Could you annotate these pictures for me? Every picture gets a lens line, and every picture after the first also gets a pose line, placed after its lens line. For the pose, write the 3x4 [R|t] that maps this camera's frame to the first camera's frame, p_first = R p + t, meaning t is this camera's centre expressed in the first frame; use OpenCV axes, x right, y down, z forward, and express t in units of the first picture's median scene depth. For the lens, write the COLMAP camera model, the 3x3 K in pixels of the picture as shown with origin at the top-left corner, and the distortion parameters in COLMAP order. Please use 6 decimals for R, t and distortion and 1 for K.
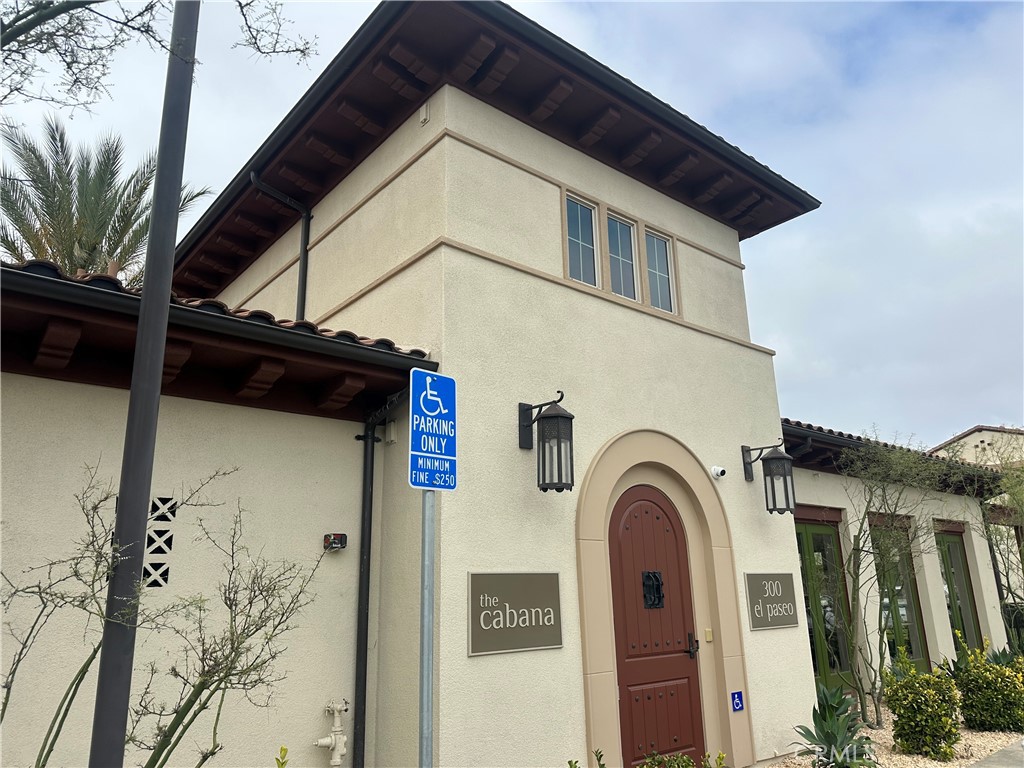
lens RADIAL K [[737.1, 0, 512.0], [0, 737.1, 384.0], [0, 0, 1]] dist [0.002010, -0.003571]
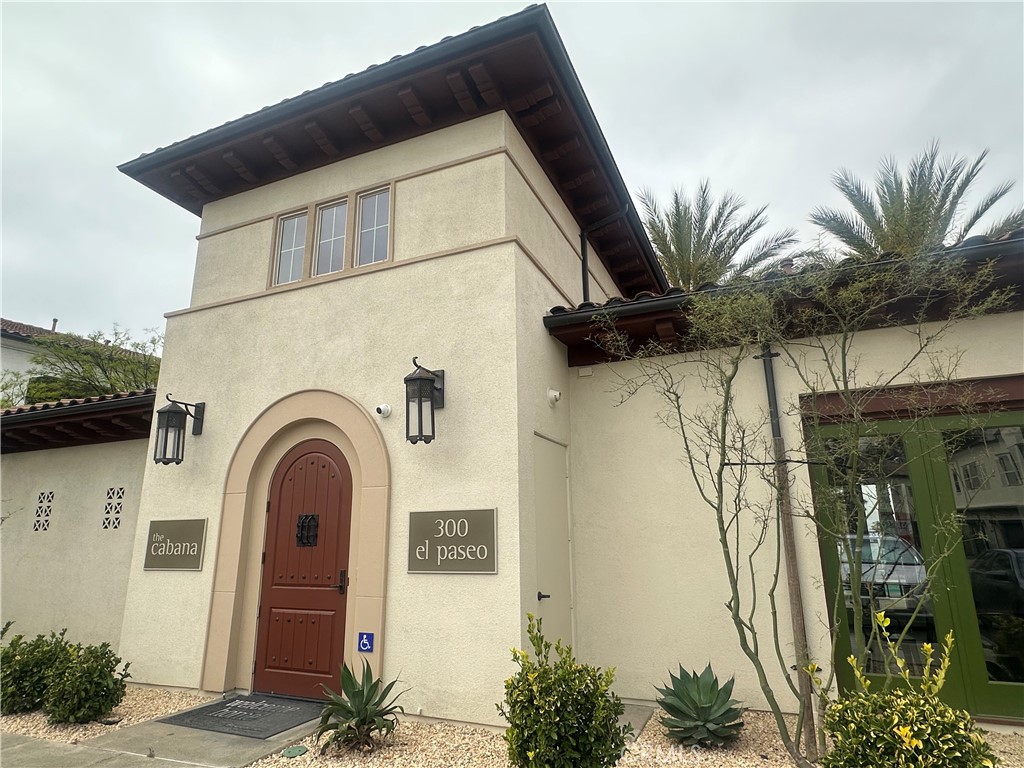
lens RADIAL K [[587.8, 0, 514.1], [0, 587.8, 406.1], [0, 0, 1]] dist [-0.001745, -0.000436]
pose [[0.450972, -0.181370, -0.873916, 1.117799], [0.246335, 0.966398, -0.073445, 0.231584], [0.857871, -0.182155, 0.480497, 0.842781]]
